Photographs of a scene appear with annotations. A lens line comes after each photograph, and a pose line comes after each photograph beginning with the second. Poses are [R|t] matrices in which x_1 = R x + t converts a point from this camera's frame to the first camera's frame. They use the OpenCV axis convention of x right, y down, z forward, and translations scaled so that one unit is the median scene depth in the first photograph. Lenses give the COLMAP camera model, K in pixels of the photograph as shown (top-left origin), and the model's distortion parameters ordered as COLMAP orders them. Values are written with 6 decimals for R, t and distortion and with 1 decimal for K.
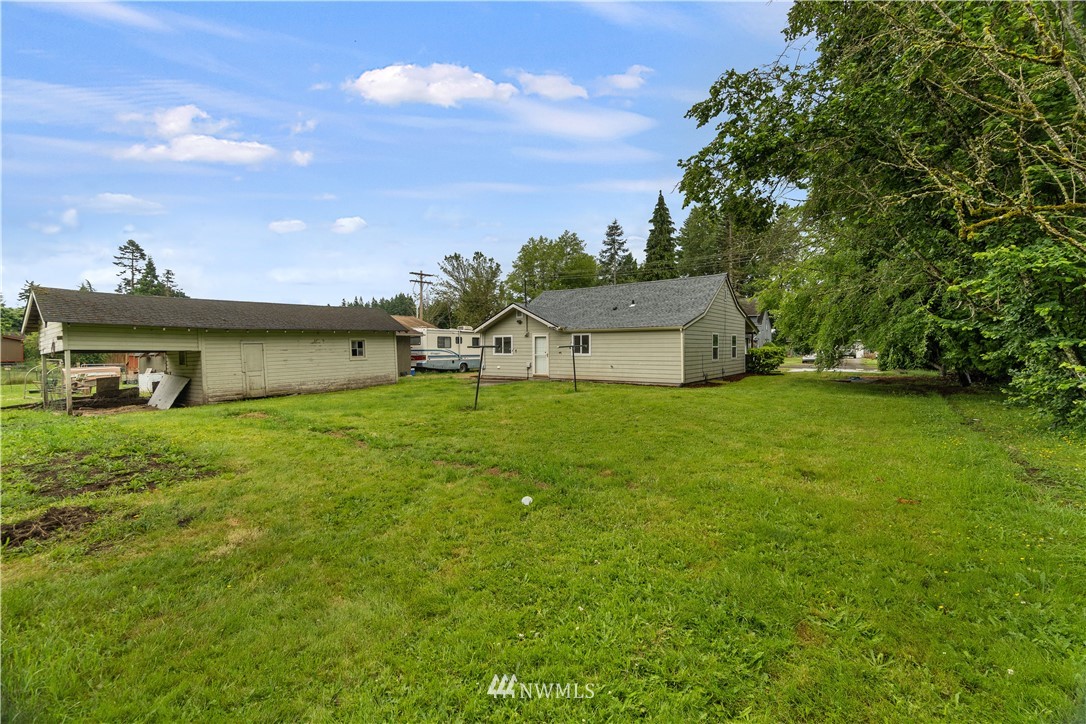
lens RADIAL K [[469.2, 0, 545.3], [0, 469.2, 359.0], [0, 0, 1]] dist [-0.007182, 0.001750]
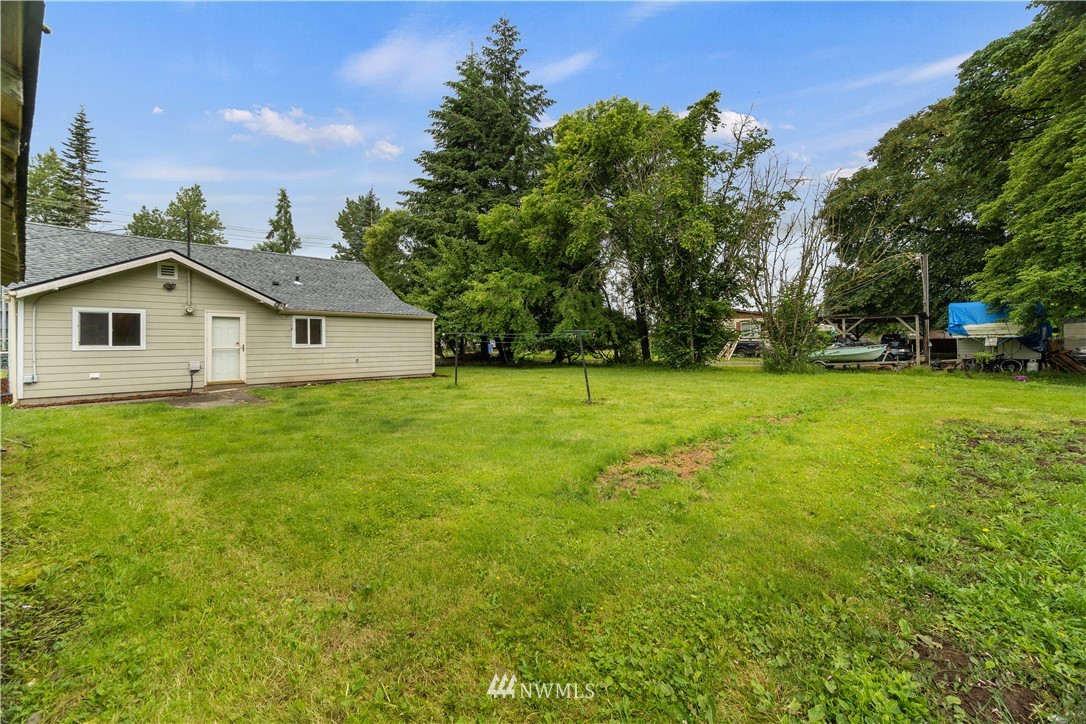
lens RADIAL K [[469.2, 0, 543.2], [0, 469.2, 351.4], [0, 0, 1]] dist [-0.007182, 0.001750]
pose [[0.096964, -0.017760, 0.995129, -0.538016], [0.023064, 0.999612, 0.015592, -0.003737], [-0.995021, 0.021440, 0.097336, 0.520943]]
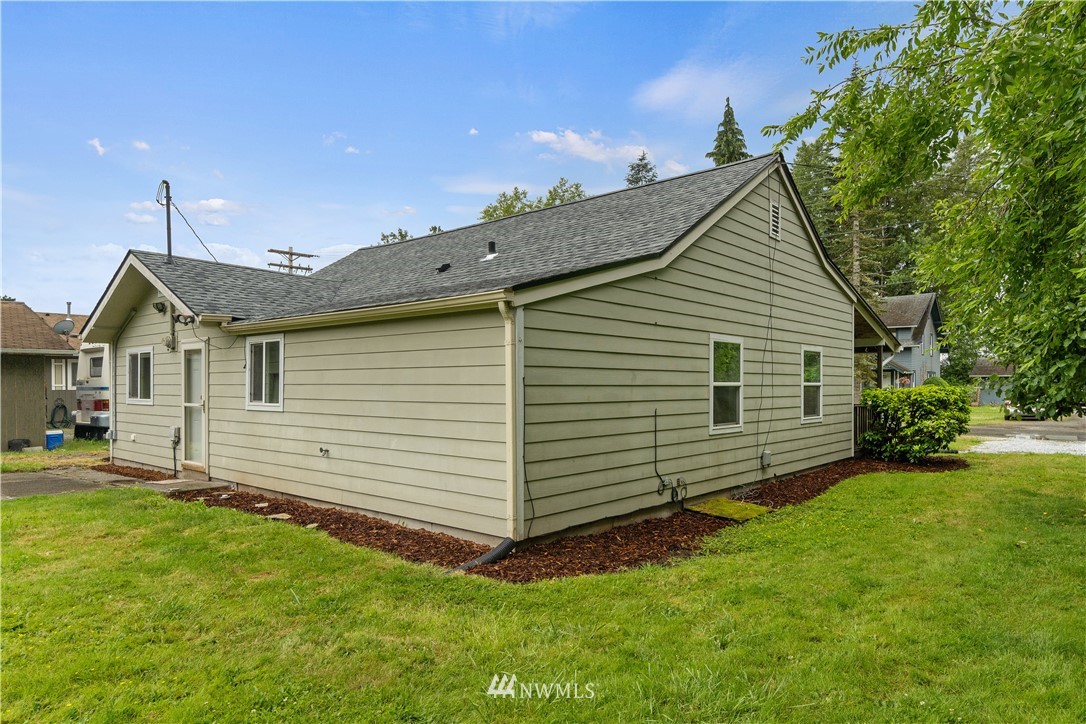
lens RADIAL K [[675.6, 0, 552.7], [0, 675.6, 389.3], [0, 0, 1]] dist [0.006402, 0.000985]
pose [[0.997120, 0.006851, -0.075534, 0.264775], [-0.008305, 0.999786, -0.018955, -0.012325], [0.075388, 0.019528, 0.996963, 0.524452]]
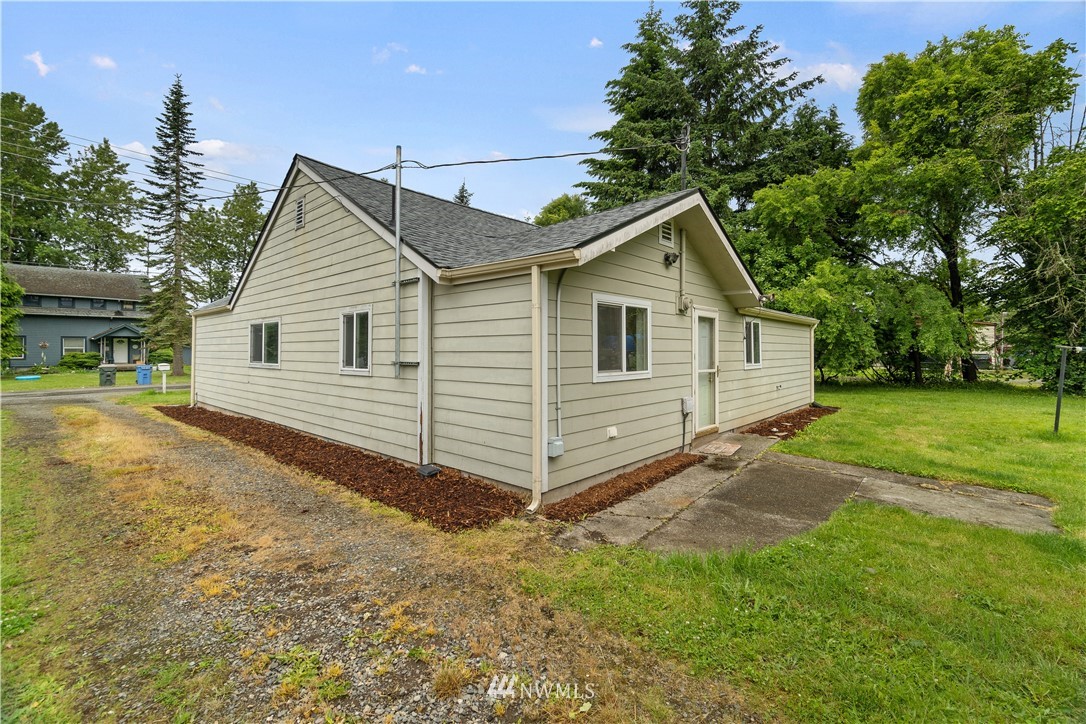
lens RADIAL K [[469.2, 0, 546.2], [0, 469.2, 351.6], [0, 0, 1]] dist [-0.007182, 0.001750]
pose [[0.096688, 0.001899, 0.995313, -0.344971], [0.020754, 0.999777, -0.003923, -0.022776], [-0.995098, 0.021036, 0.096627, 1.038087]]
